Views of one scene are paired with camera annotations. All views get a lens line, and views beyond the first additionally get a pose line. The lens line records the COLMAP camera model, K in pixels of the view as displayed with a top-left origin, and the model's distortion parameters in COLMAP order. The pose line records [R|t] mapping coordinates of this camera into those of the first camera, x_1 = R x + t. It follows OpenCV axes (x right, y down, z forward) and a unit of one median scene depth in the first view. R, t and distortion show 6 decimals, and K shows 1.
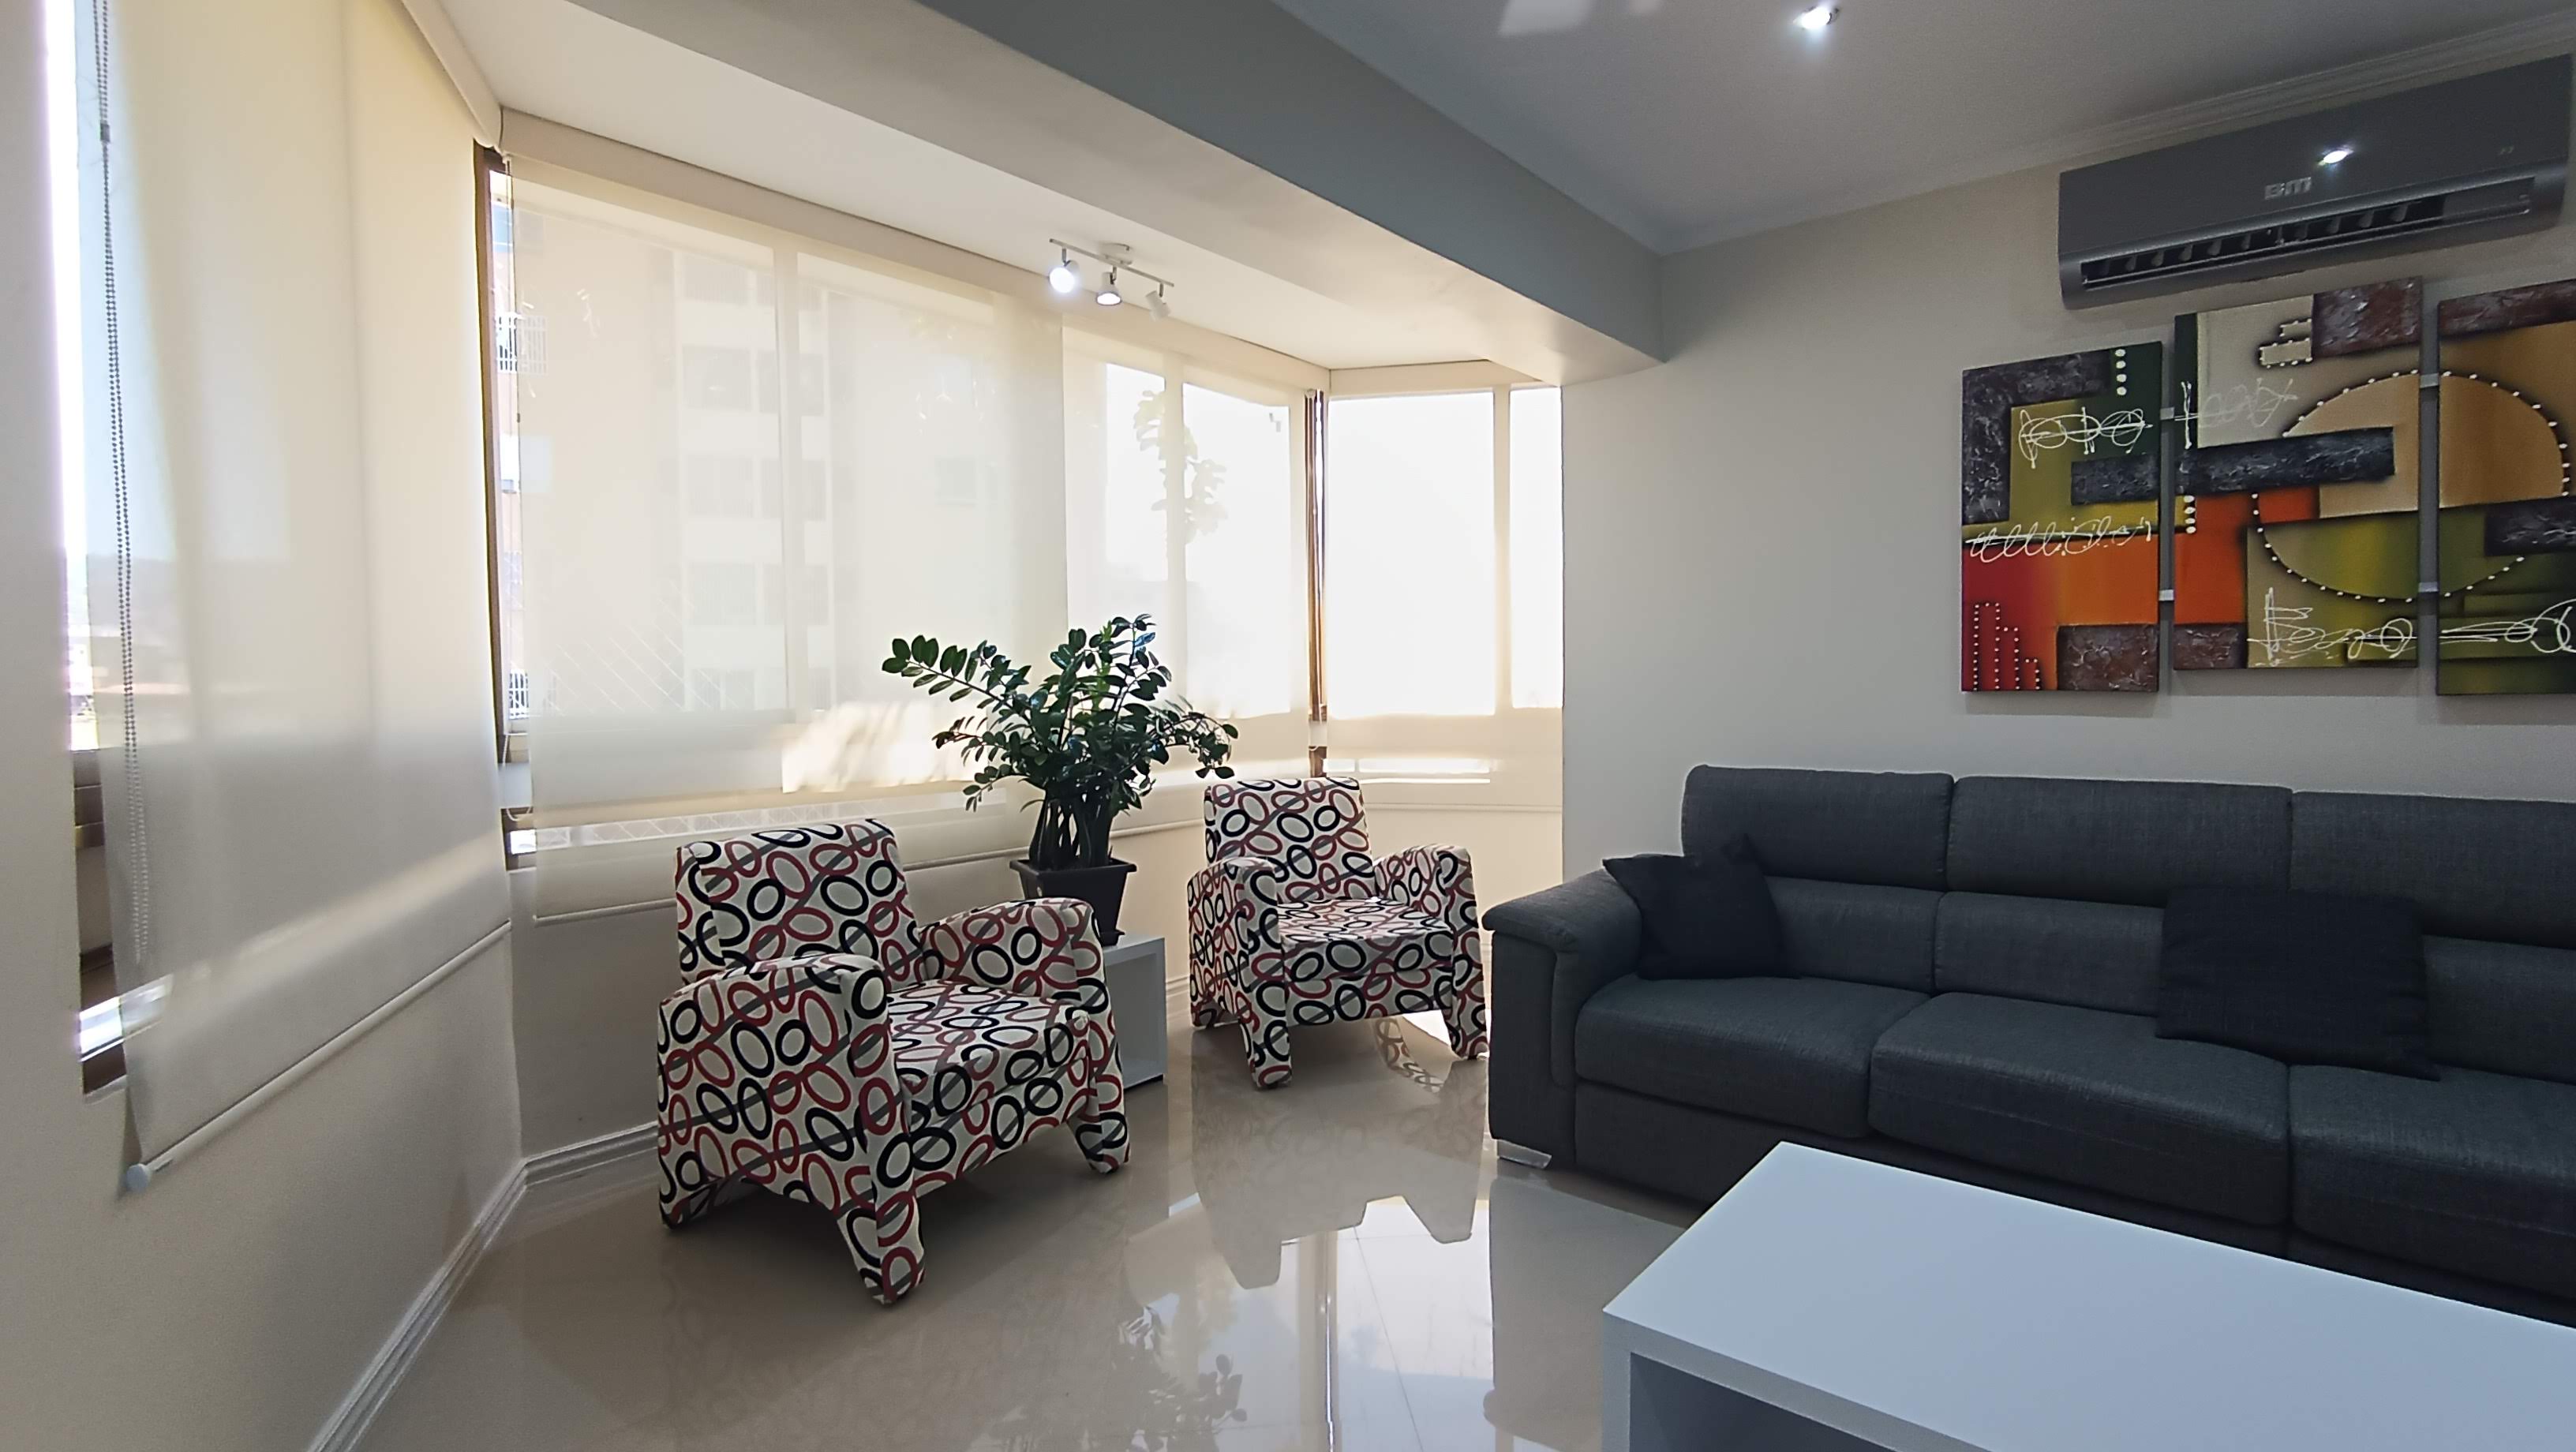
lens RADIAL K [[1181.2, 0, 1291.8], [0, 1181.2, 716.5], [0, 0, 1]] dist [-0.004013, 0.004666]
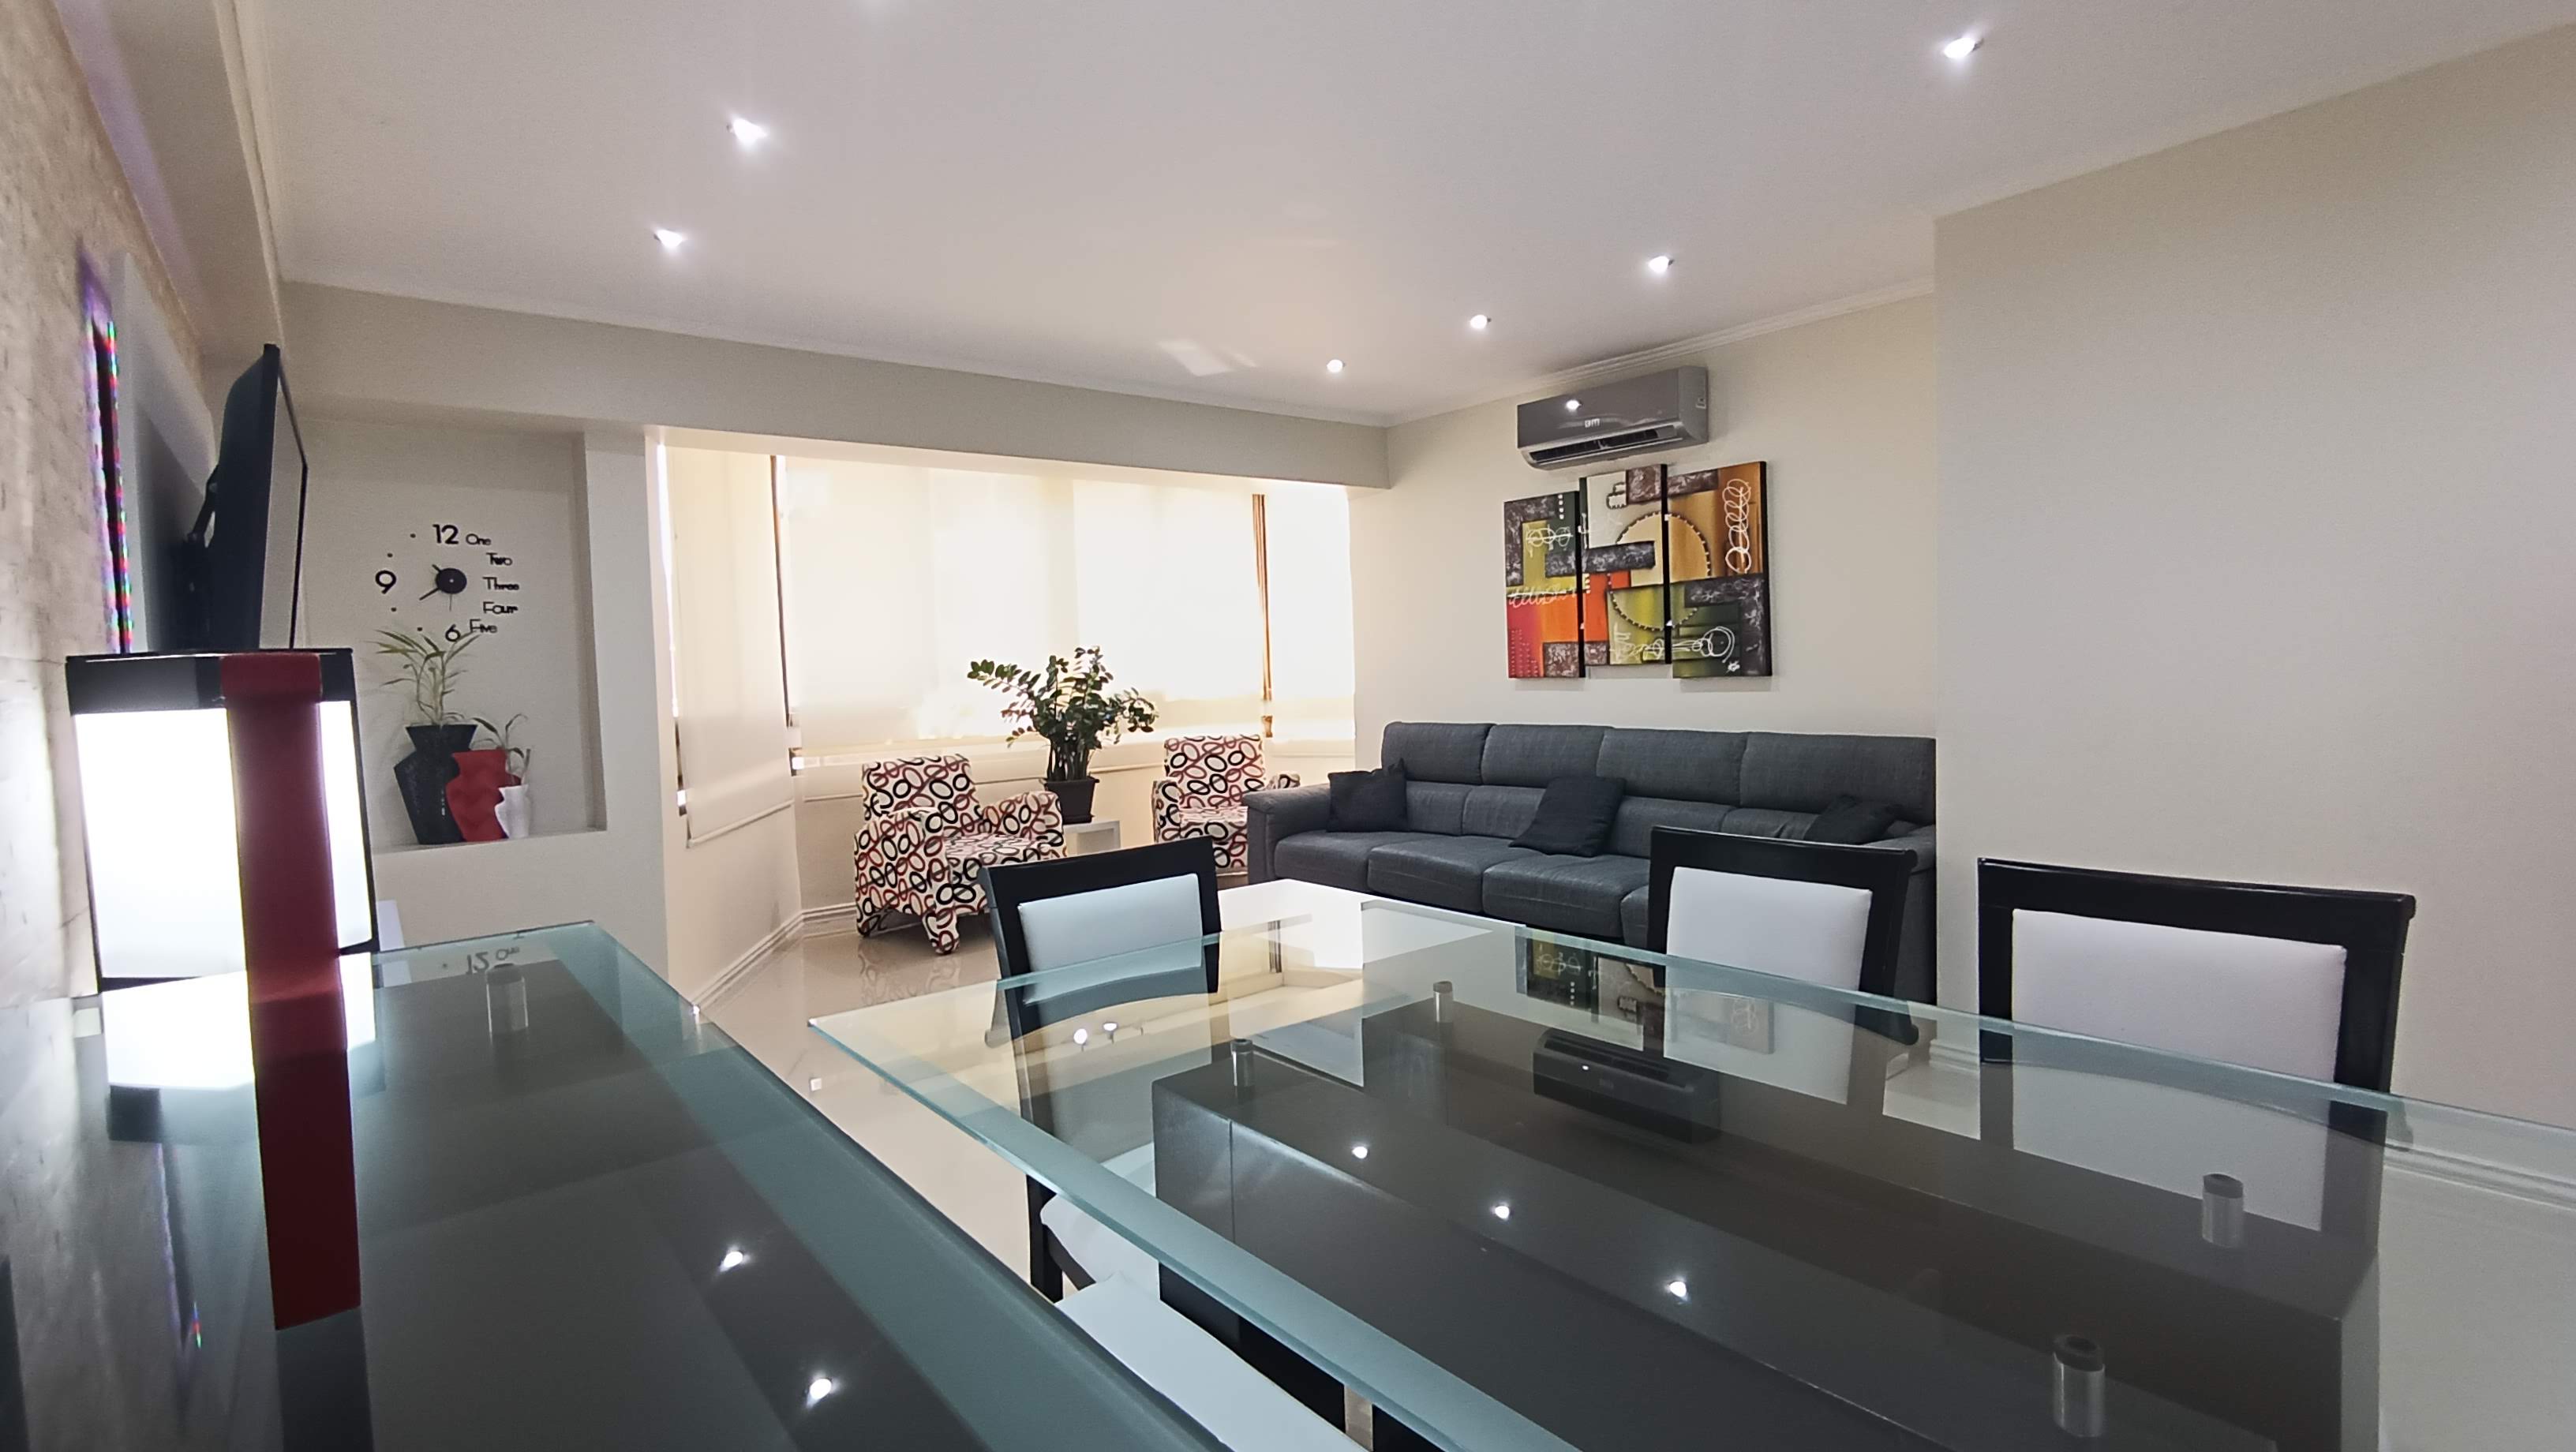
lens RADIAL K [[1181.2, 0, 1294.4], [0, 1181.2, 715.4], [0, 0, 1]] dist [-0.004013, 0.004666]
pose [[0.981246, -0.014957, -0.192178, 0.634834], [0.018223, 0.999718, 0.015242, 0.002869], [0.191896, -0.018458, 0.981242, -0.914089]]
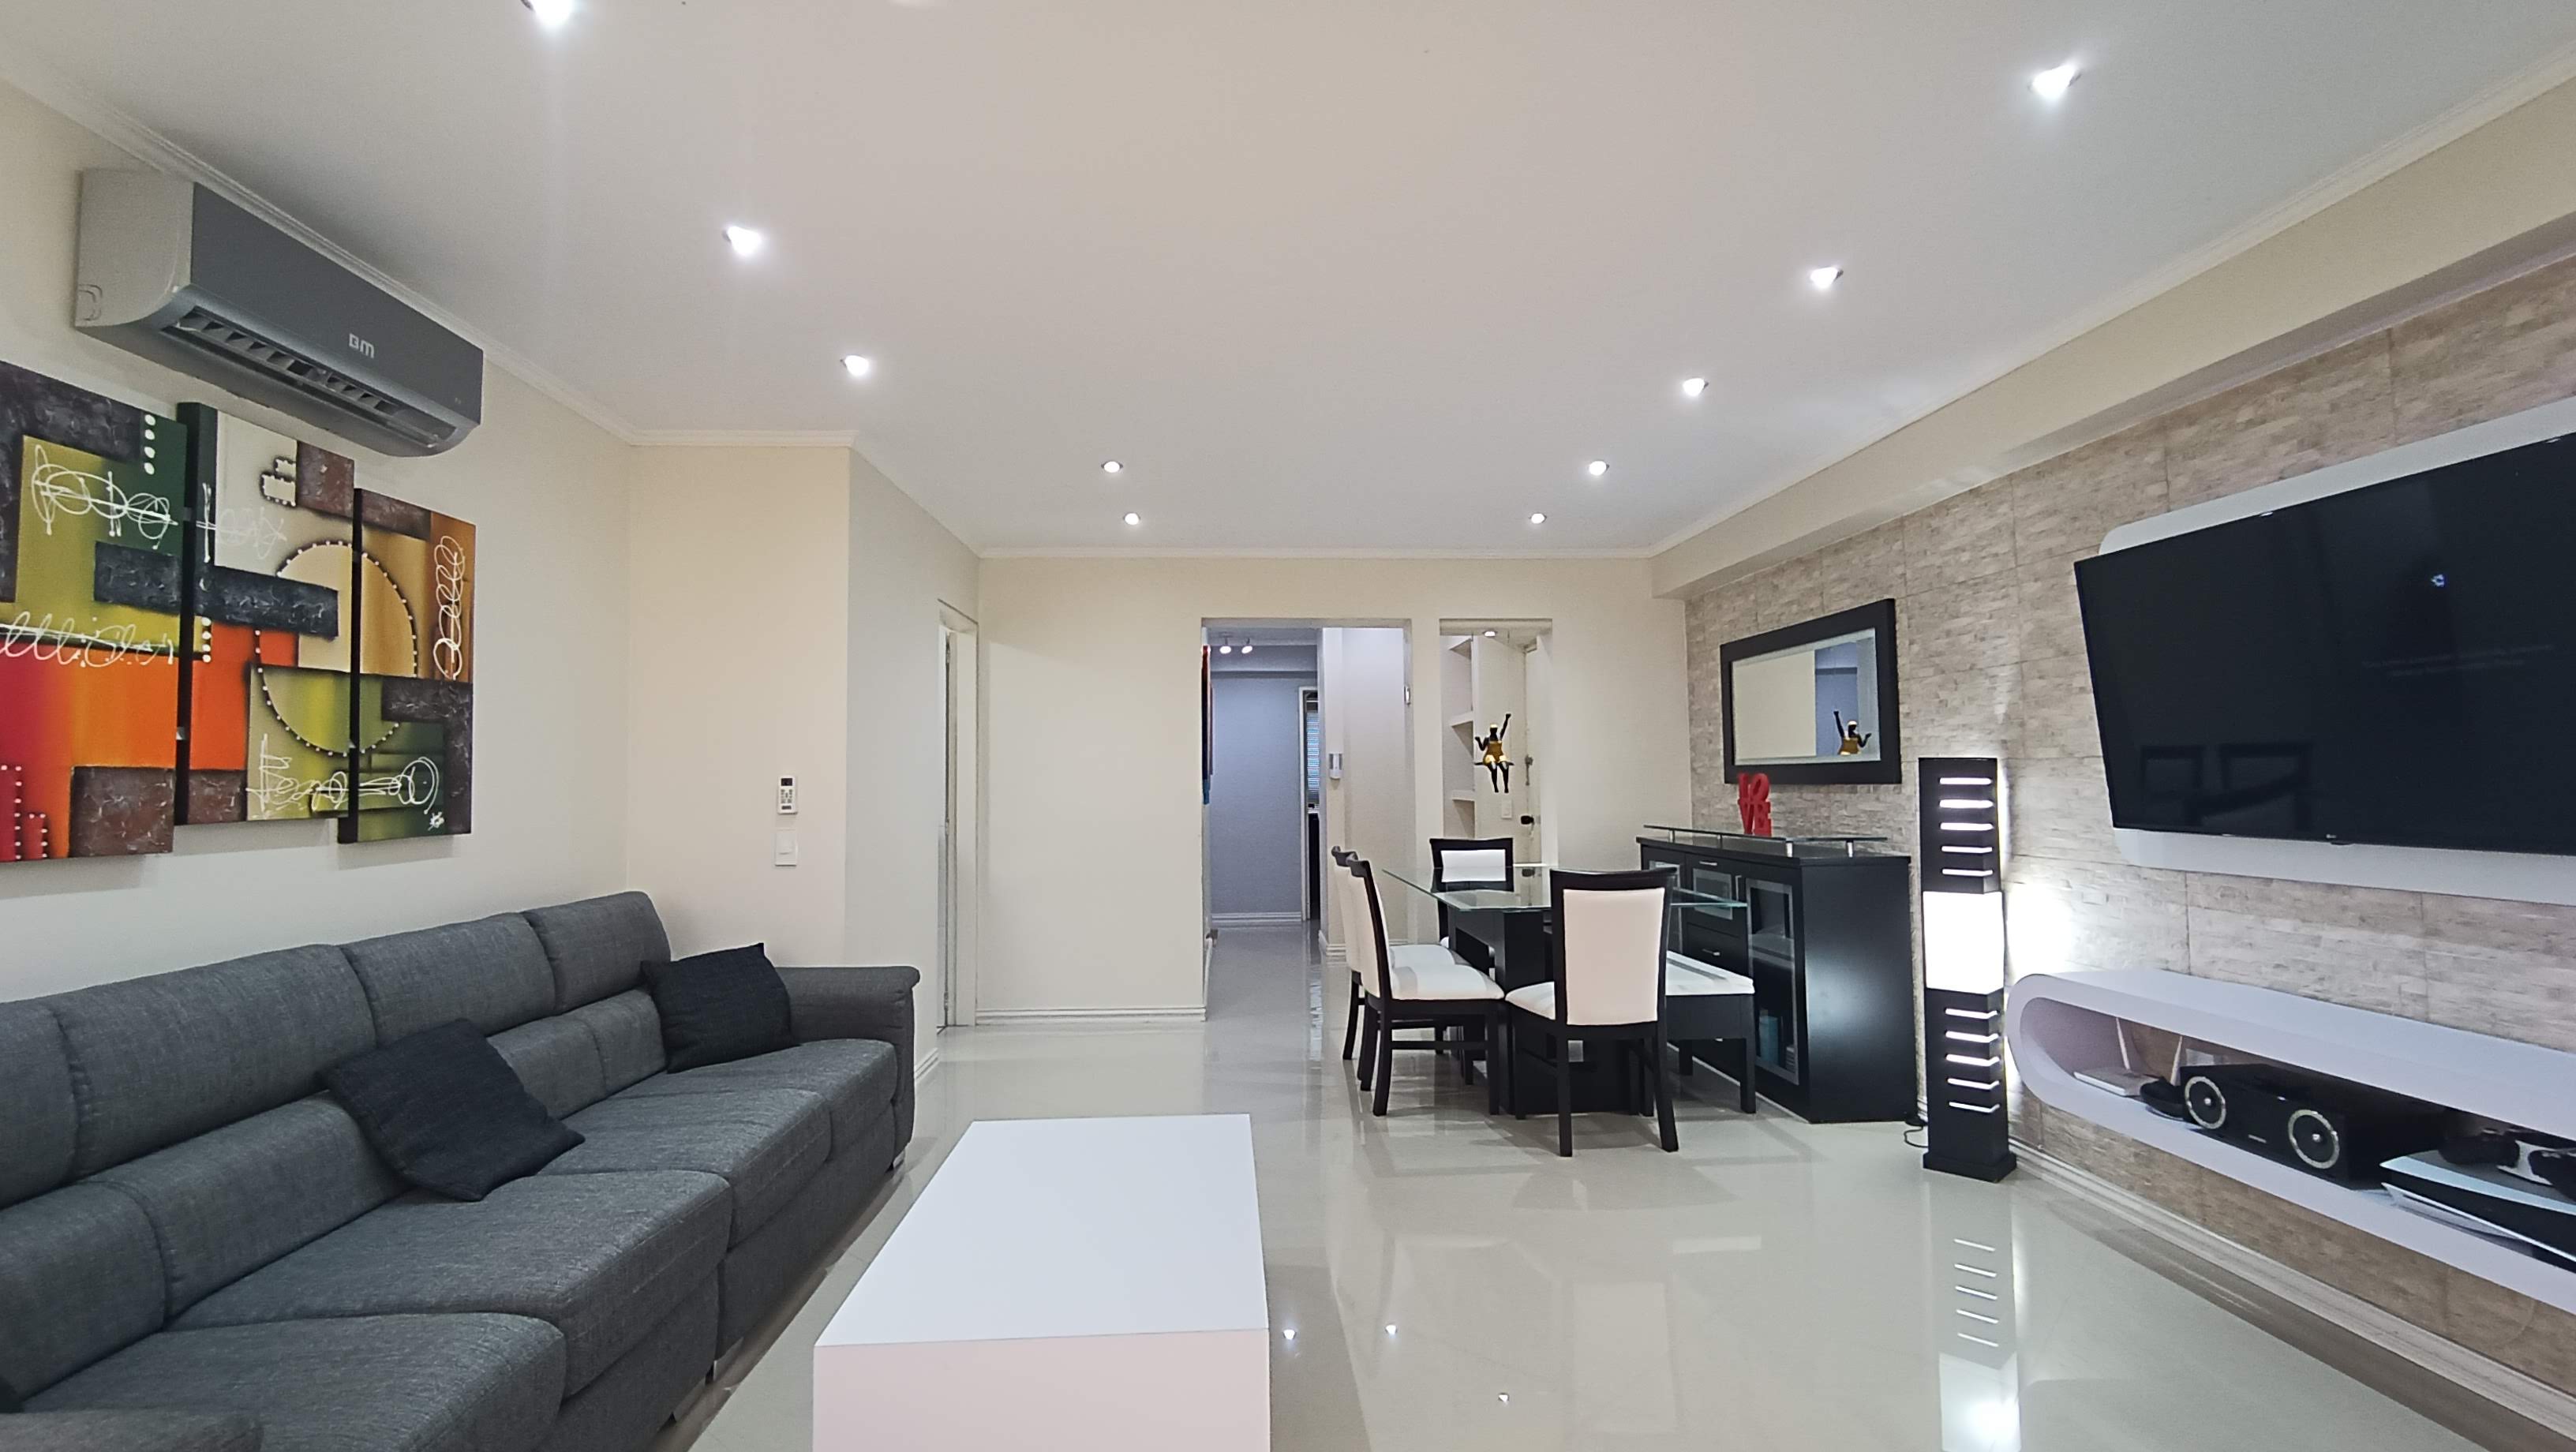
lens RADIAL K [[1181.2, 0, 1290.1], [0, 1181.2, 716.3], [0, 0, 1]] dist [-0.004013, 0.004666]
pose [[-0.685168, 0.055385, 0.726277, -0.370790], [0.040131, 0.998461, -0.038281, -0.050838], [-0.727279, 0.002918, -0.686336, 0.977161]]
